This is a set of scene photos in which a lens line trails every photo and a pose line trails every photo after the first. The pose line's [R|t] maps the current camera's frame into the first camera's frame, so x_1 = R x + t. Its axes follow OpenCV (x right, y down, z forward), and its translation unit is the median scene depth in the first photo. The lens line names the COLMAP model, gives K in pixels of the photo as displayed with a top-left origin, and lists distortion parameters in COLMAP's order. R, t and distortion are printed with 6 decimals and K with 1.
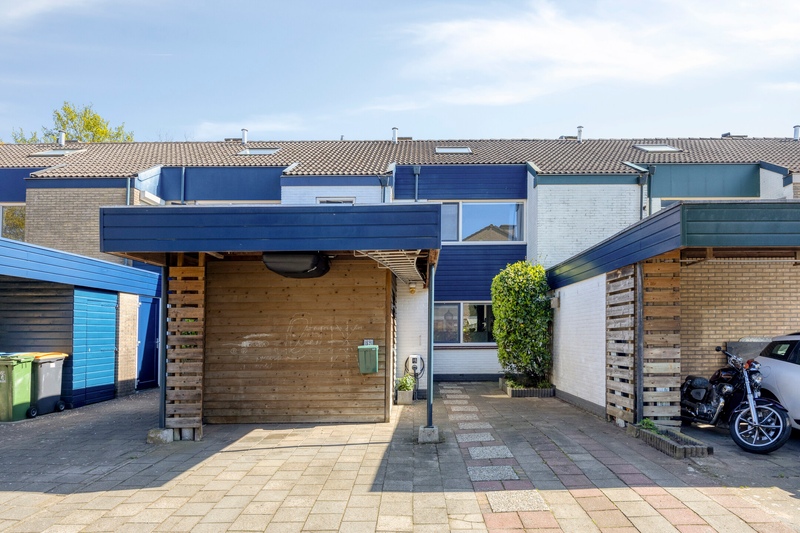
lens RADIAL K [[506.7, 0, 402.0], [0, 506.7, 320.3], [0, 0, 1]] dist [-0.005122, 0.003102]
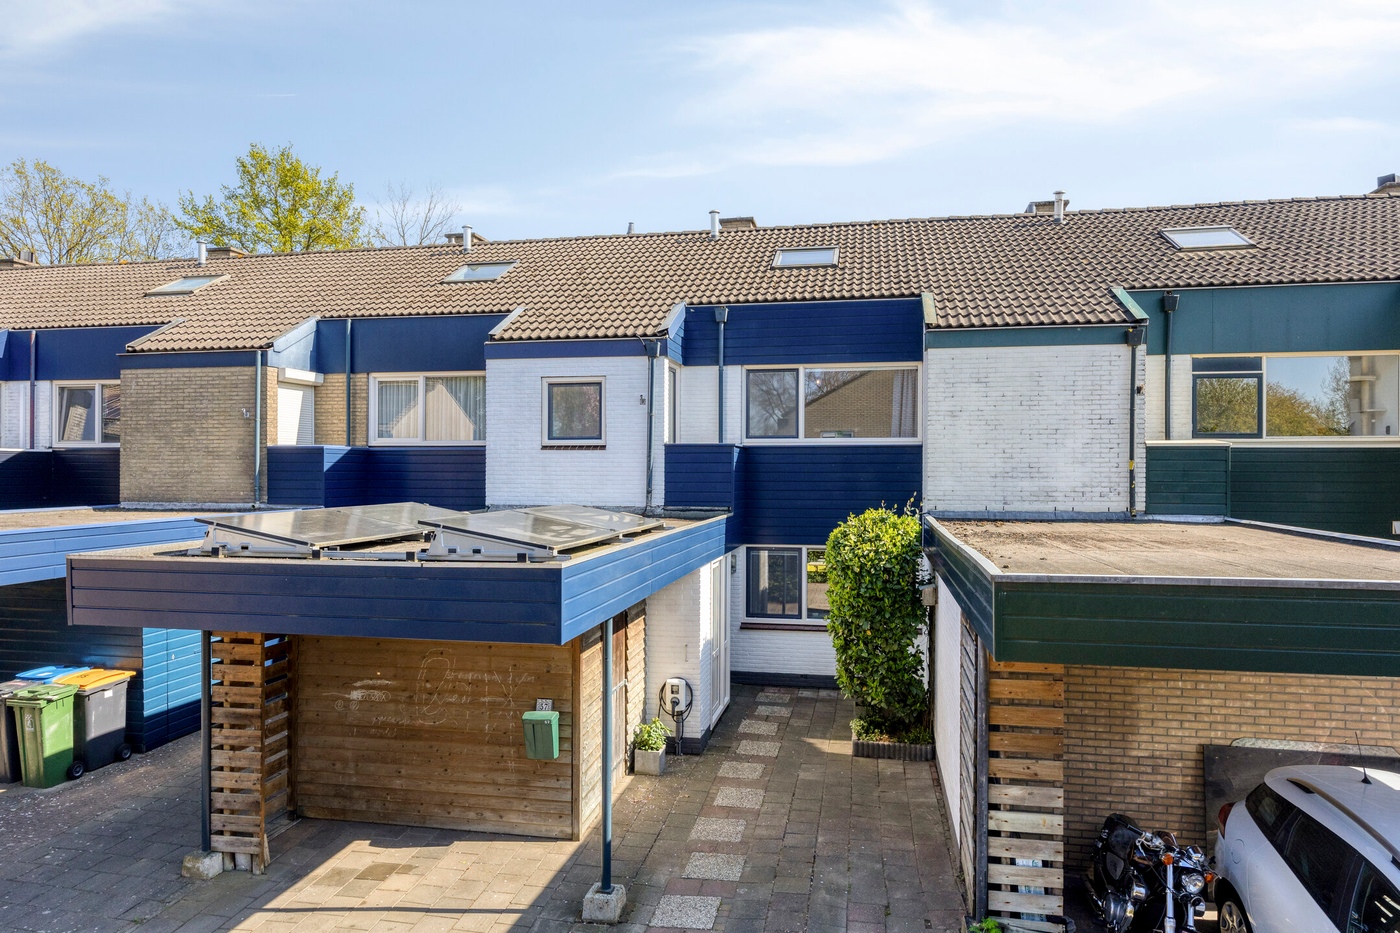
lens RADIAL K [[886.8, 0, 667.5], [0, 886.8, 461.6], [0, 0, 1]] dist [-0.005122, 0.003102]
pose [[0.980931, -0.000829, -0.194352, 0.274061], [0.005233, 0.999741, 0.022151, -0.260119], [0.194284, -0.022746, 0.980682, 0.019375]]
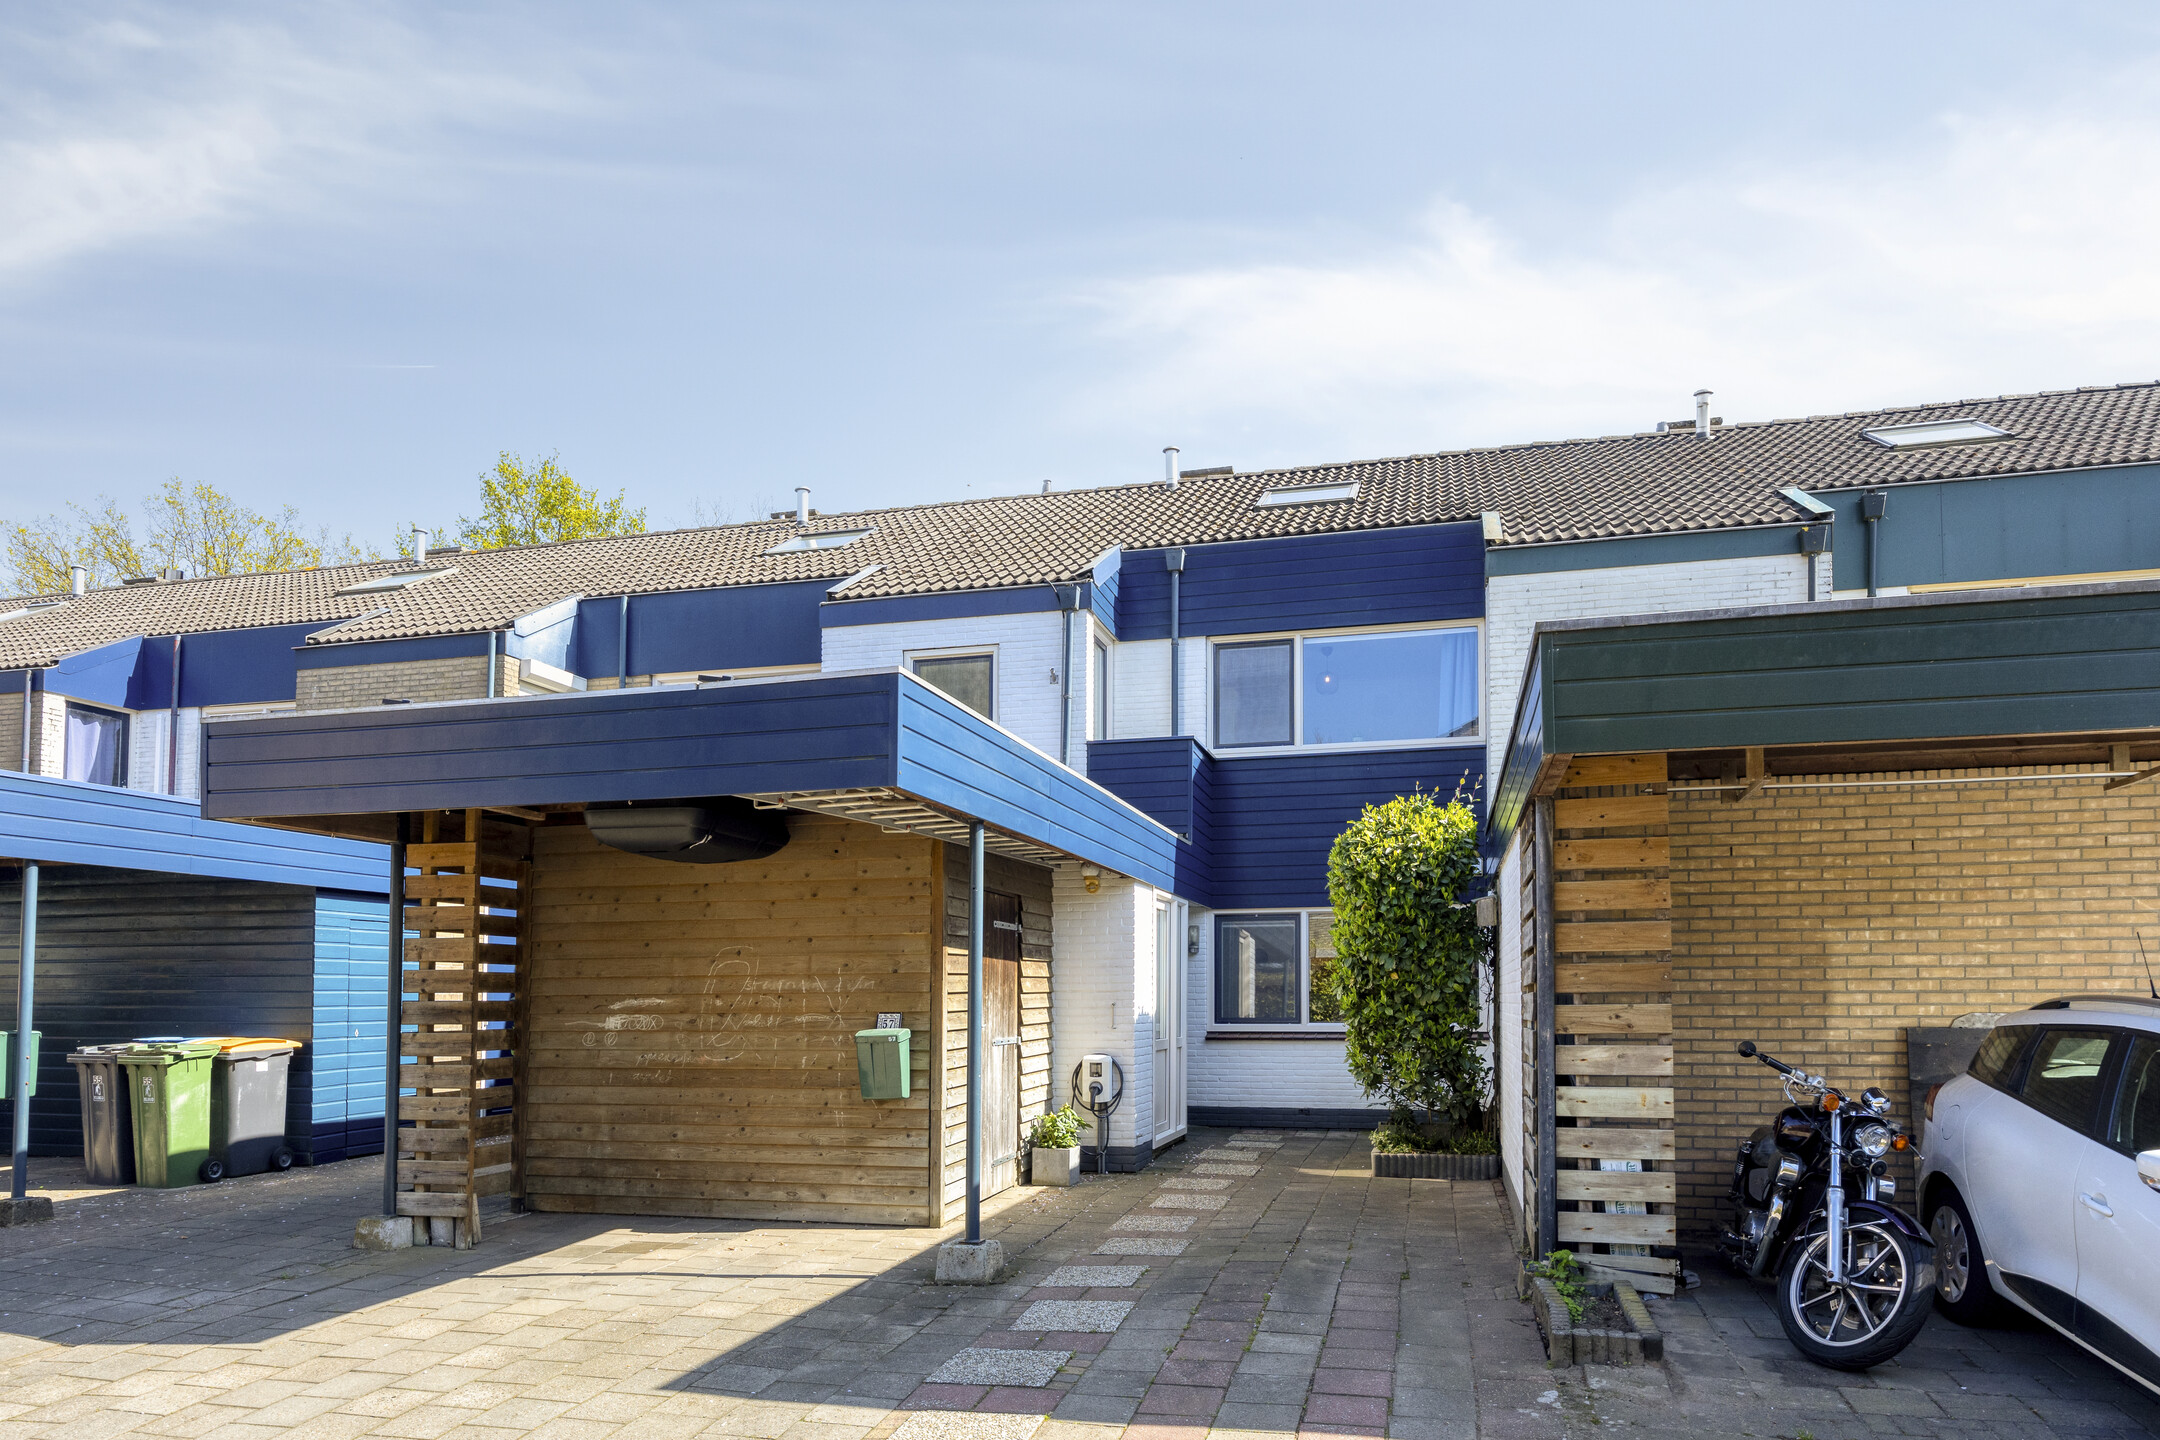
lens RADIAL K [[1368.2, 0, 1039.5], [0, 1368.2, 932.2], [0, 0, 1]] dist [-0.005122, 0.003102]
pose [[0.967114, -0.008996, -0.254185, 0.314369], [0.004150, 0.999799, -0.019595, -0.004058], [0.254310, 0.017896, 0.966957, 0.002675]]
